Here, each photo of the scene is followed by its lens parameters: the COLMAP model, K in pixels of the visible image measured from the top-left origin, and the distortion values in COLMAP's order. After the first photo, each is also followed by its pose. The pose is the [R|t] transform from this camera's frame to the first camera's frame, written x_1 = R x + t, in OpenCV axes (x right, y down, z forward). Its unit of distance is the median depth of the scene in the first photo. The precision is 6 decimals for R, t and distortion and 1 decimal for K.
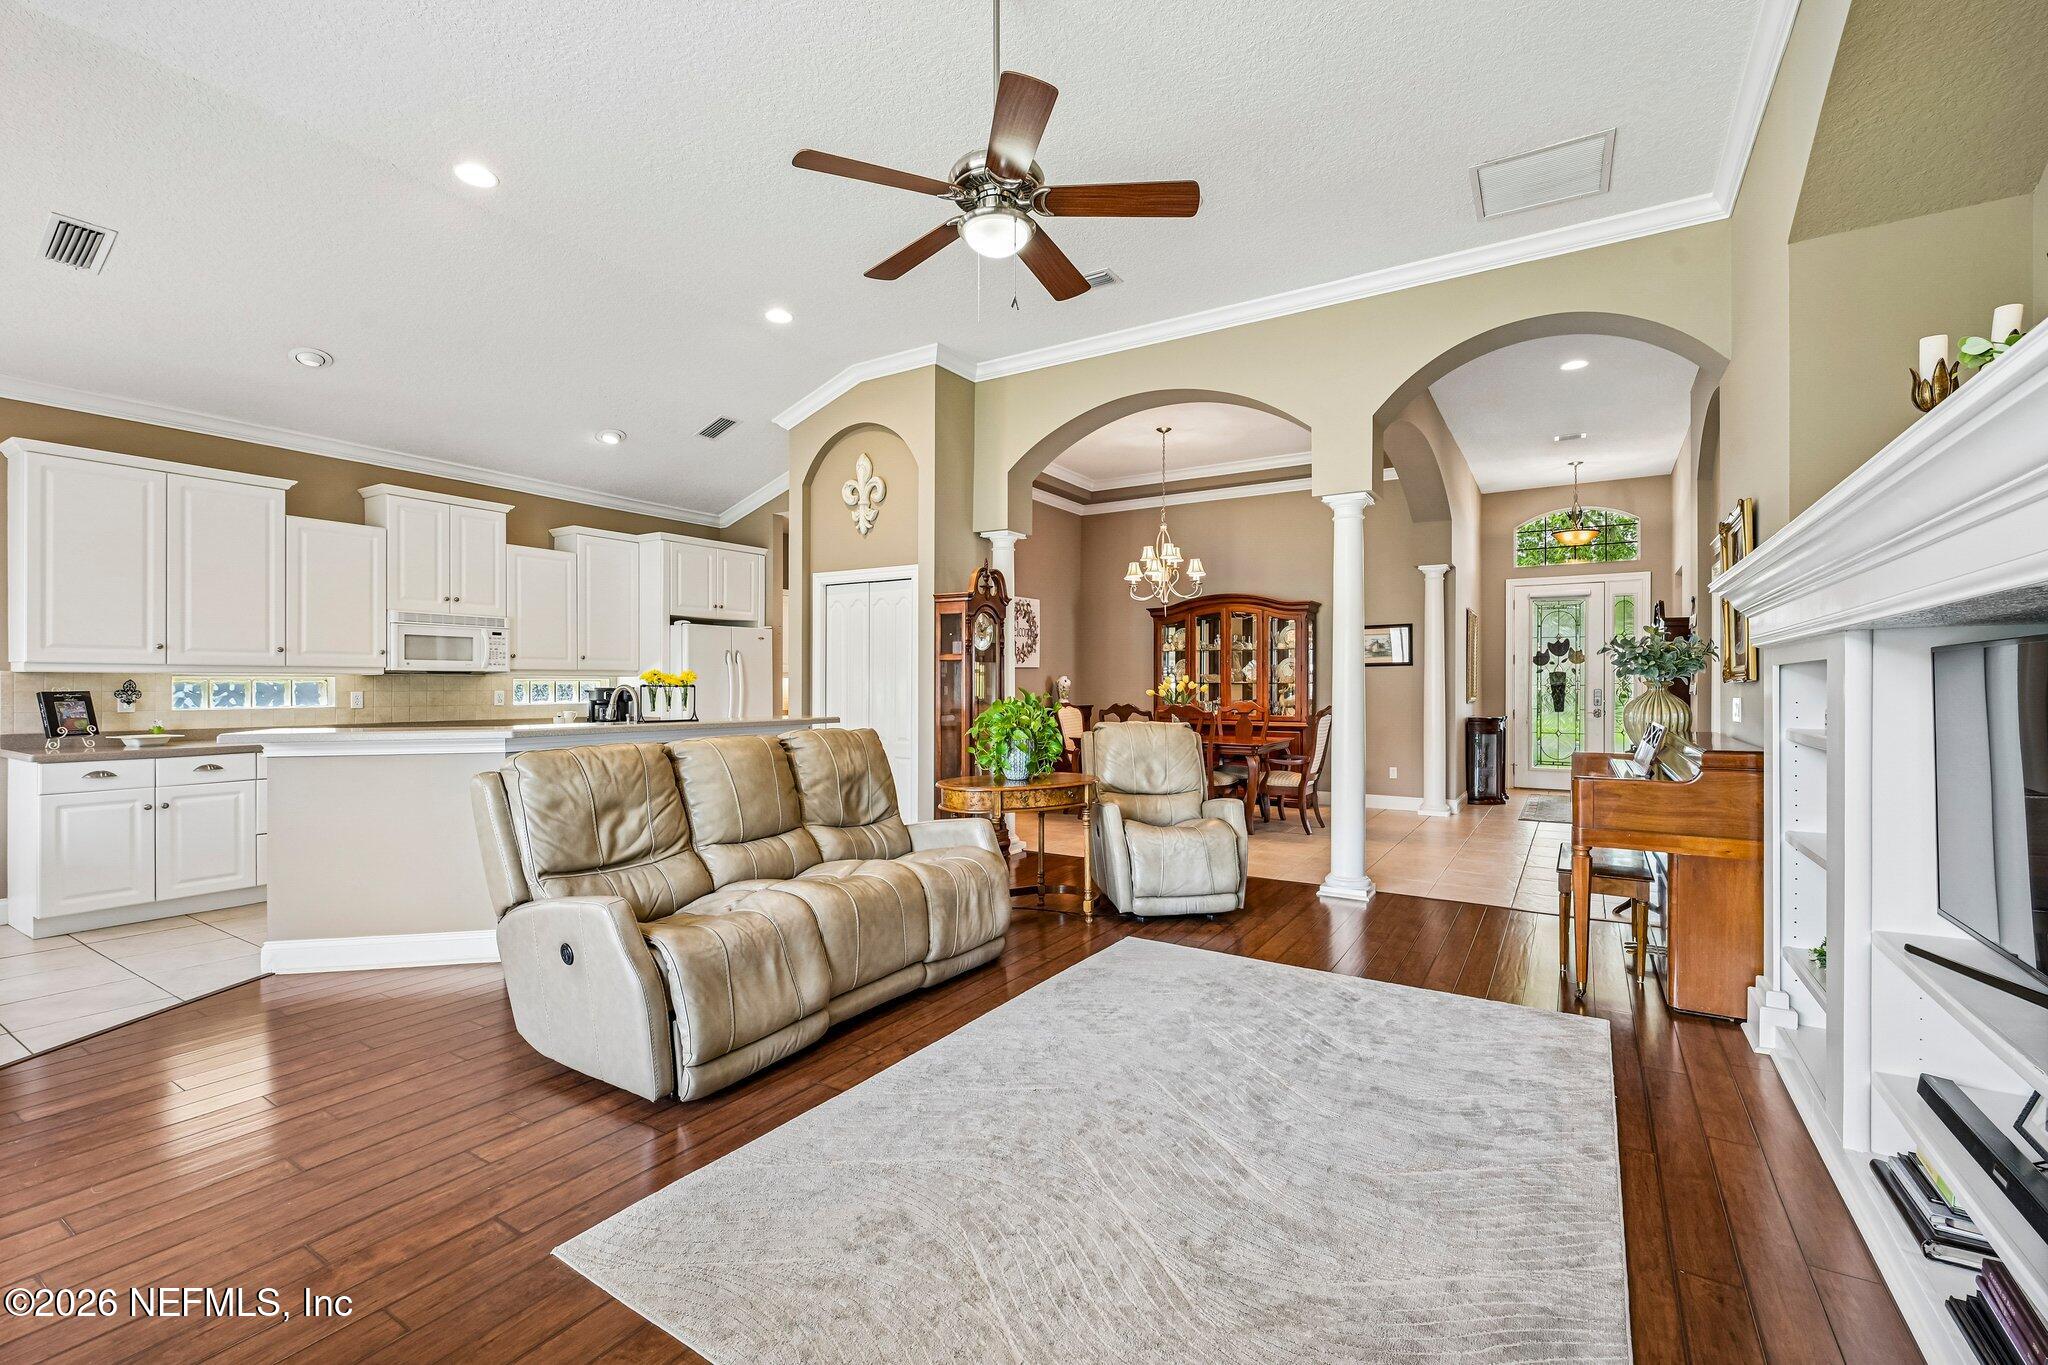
lens RADIAL K [[888.9, 0, 1030.6], [0, 888.9, 688.6], [0, 0, 1]] dist [-0.000326, -0.000466]
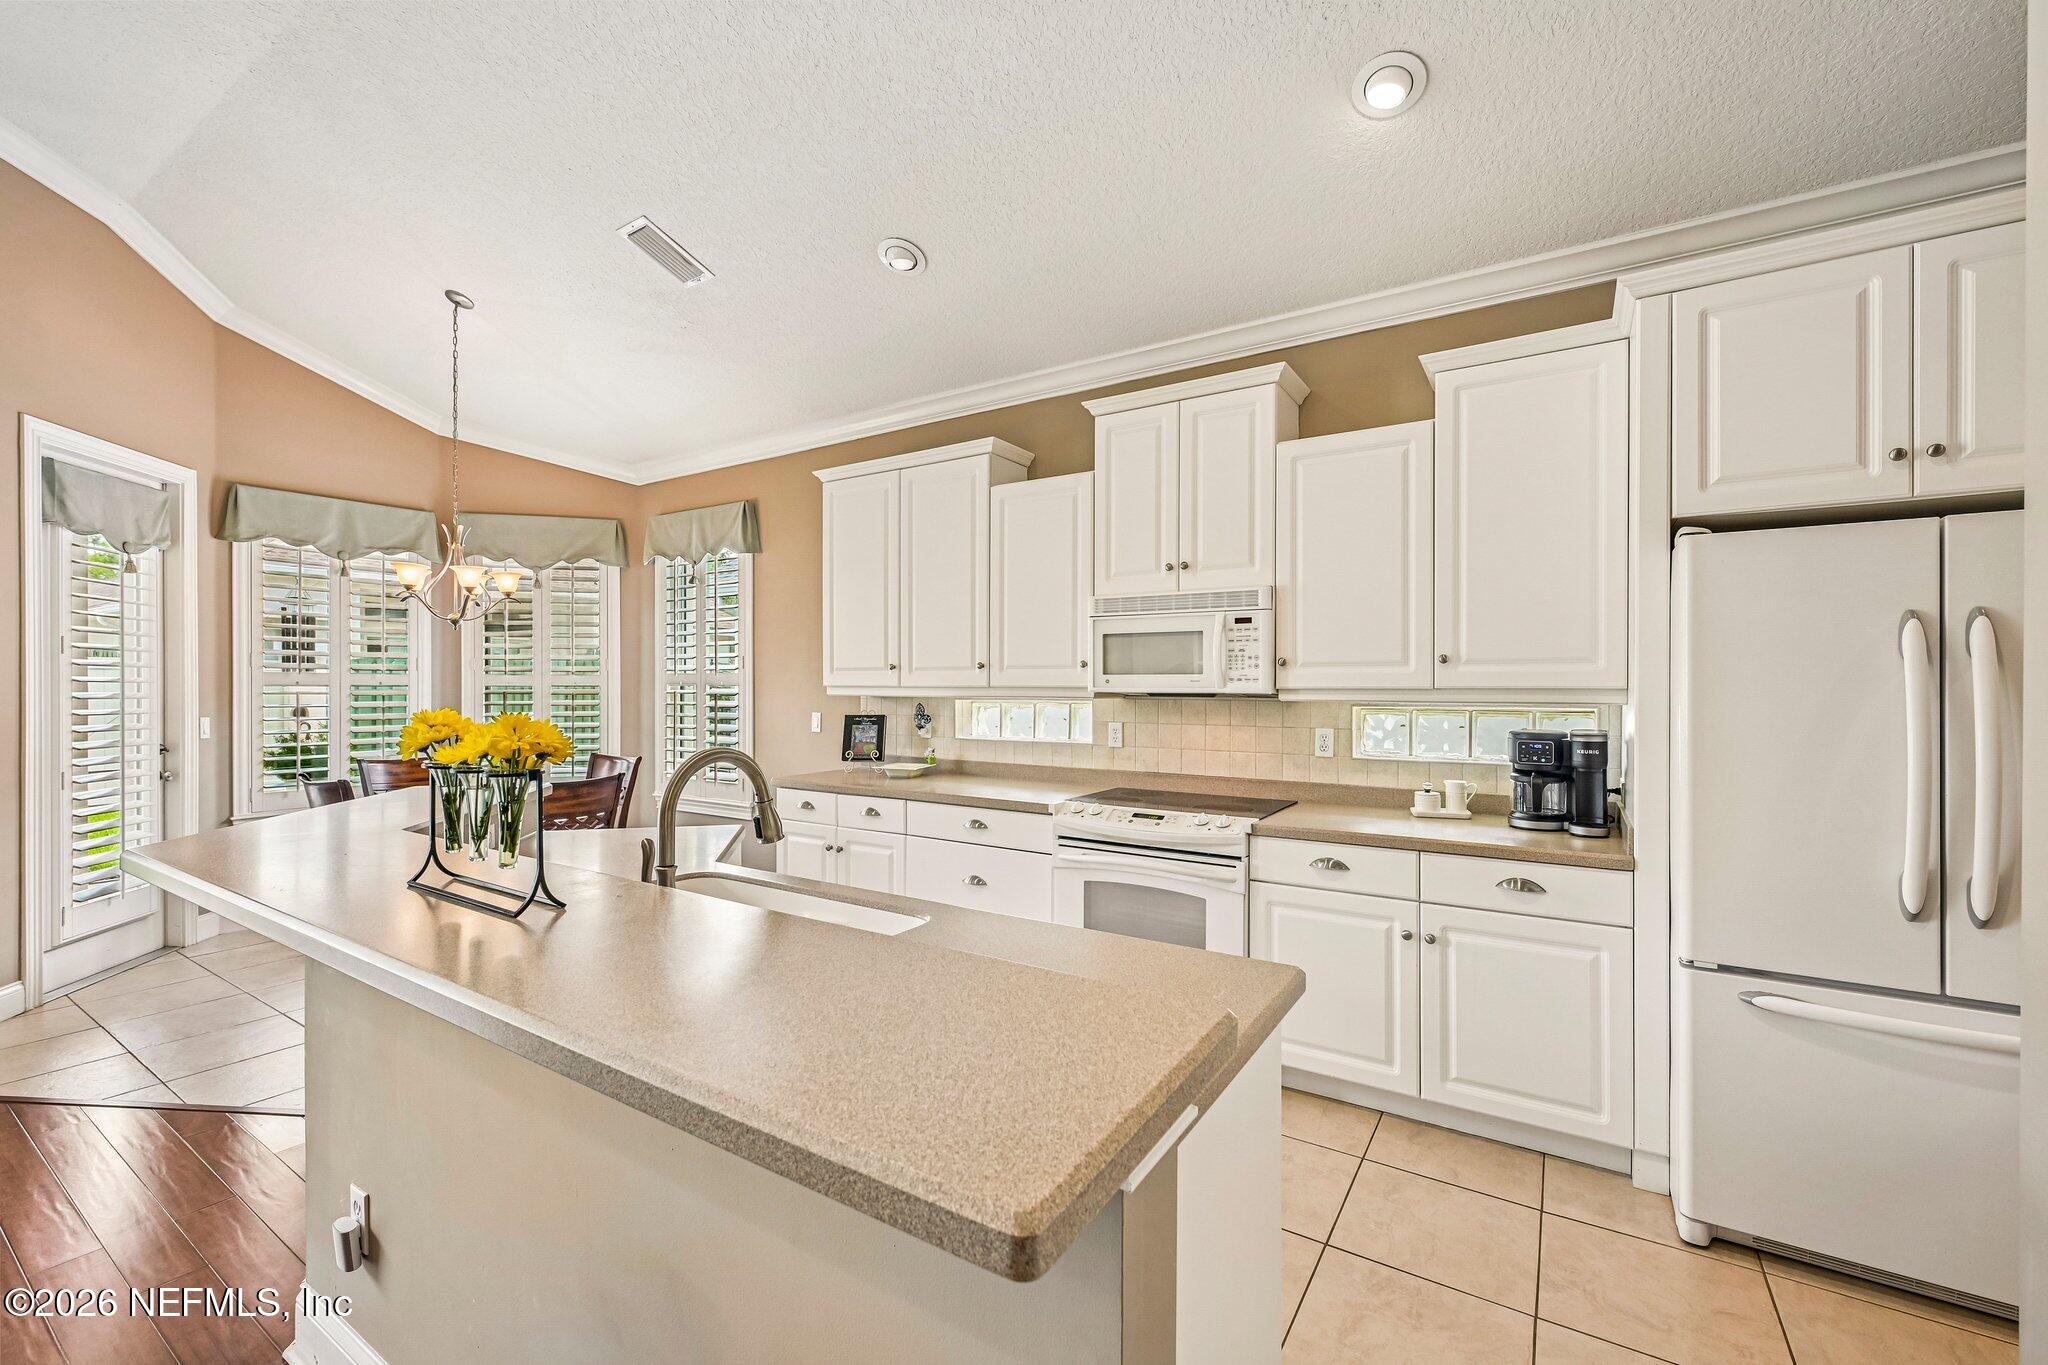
lens RADIAL K [[830.2, 0, 1024.0], [0, 830.2, 682.5], [0, 0, 1]] dist [-0.009135, -0.000177]
pose [[-0.005980, -0.005135, -0.999969, -0.113829], [-0.009657, 0.999940, -0.005077, -0.021349], [0.999935, 0.009626, -0.006029, 0.846202]]
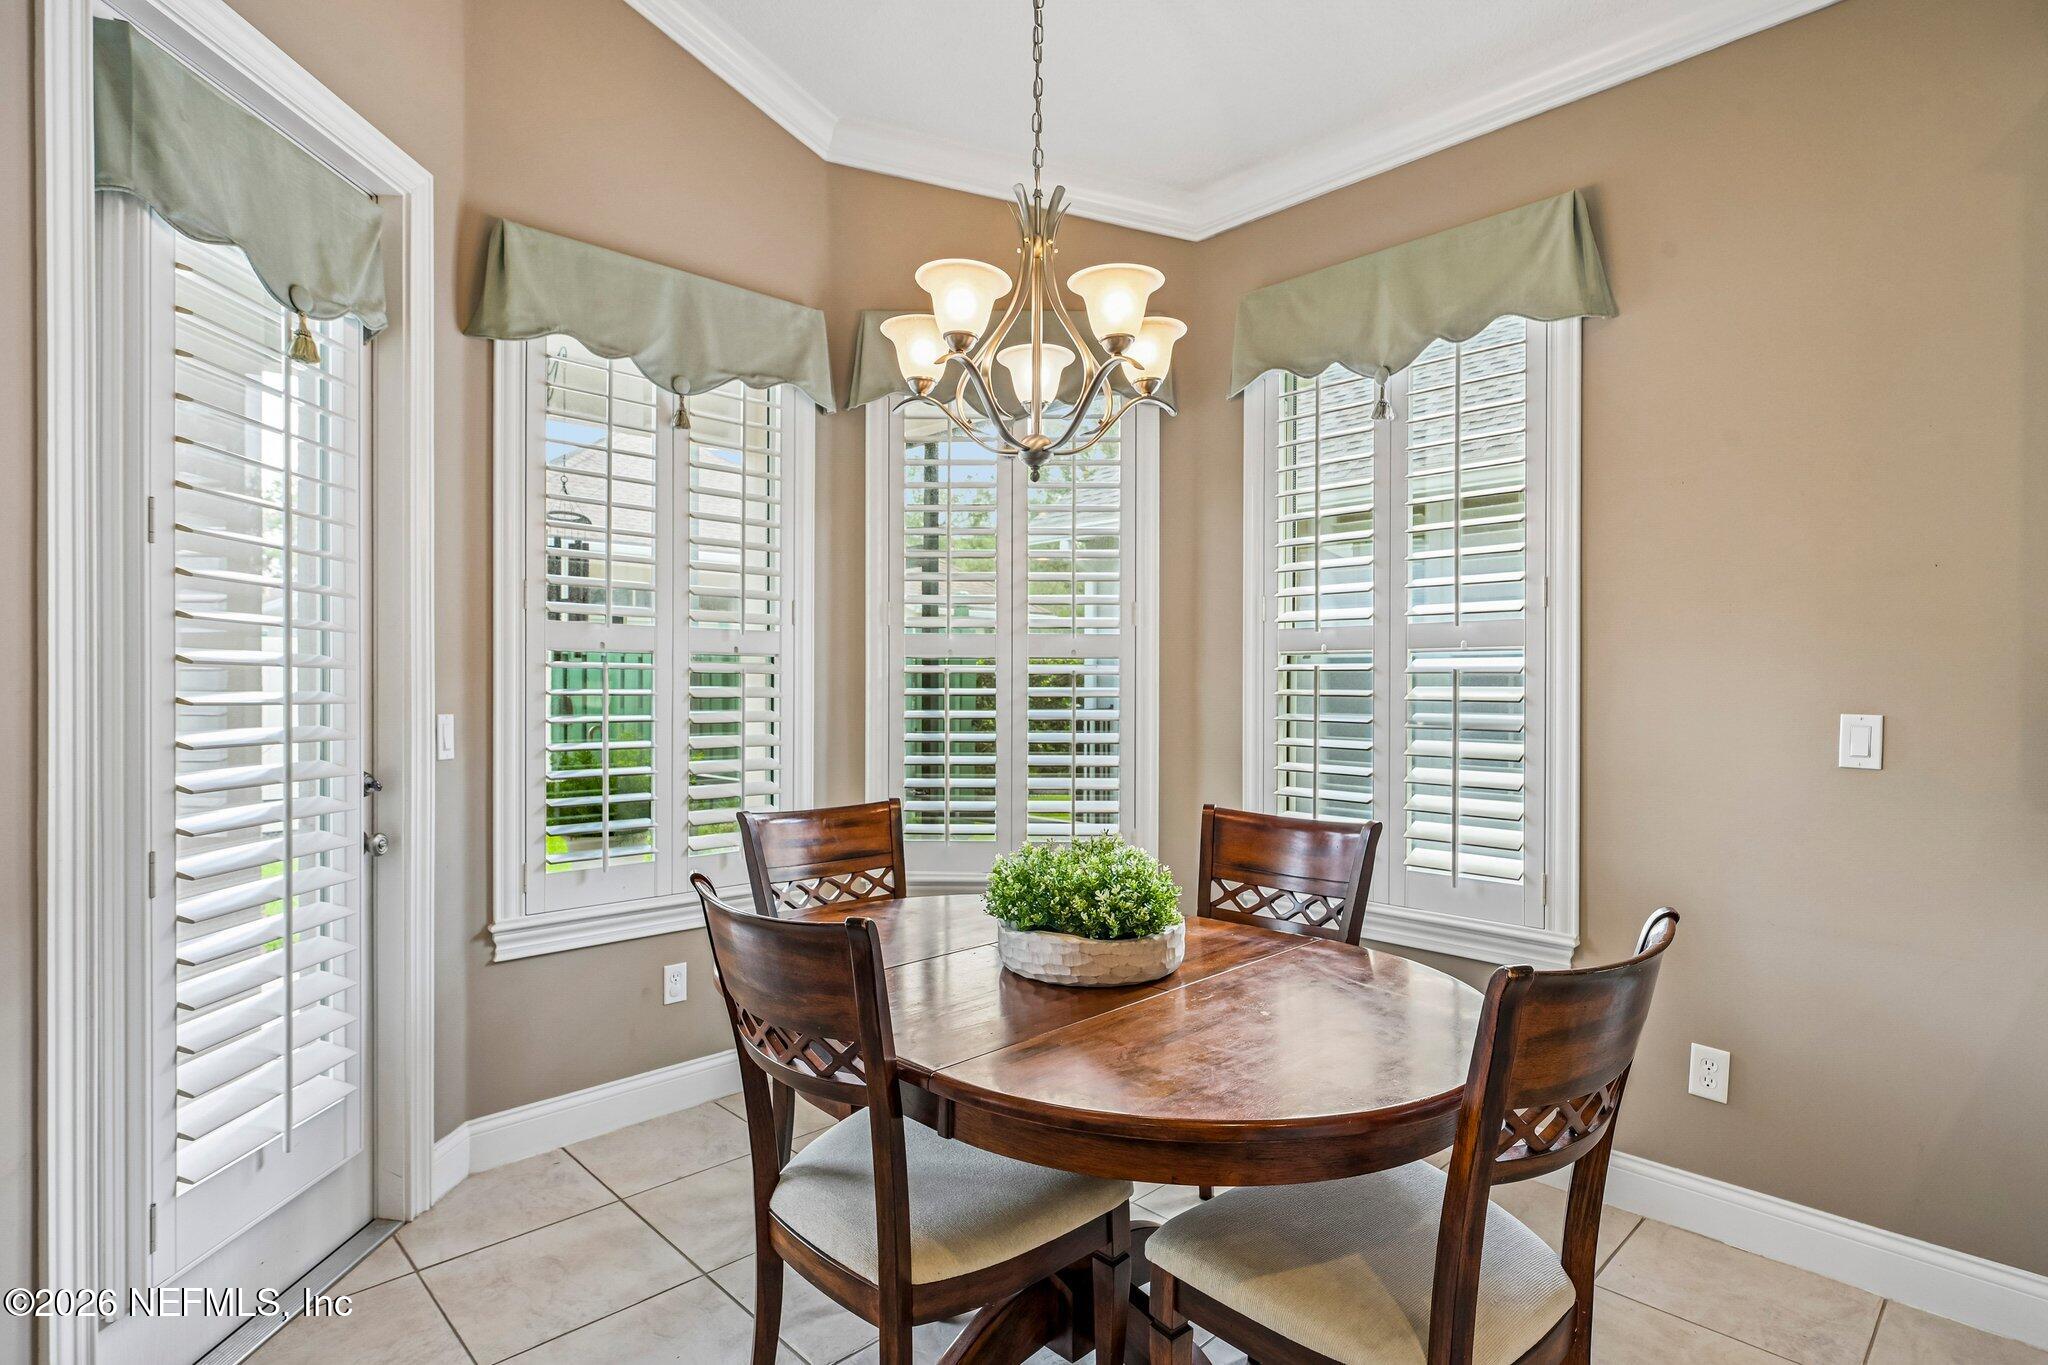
lens RADIAL K [[1011.7, 0, 1024.0], [0, 1011.7, 682.5], [0, 0, 1]] dist [-0.003489, -0.000813]
pose [[-0.239732, -0.006751, -0.970816, -0.470057], [-0.011907, 0.999921, -0.004013, -0.002564], [0.970766, 0.010597, -0.239793, 0.469651]]
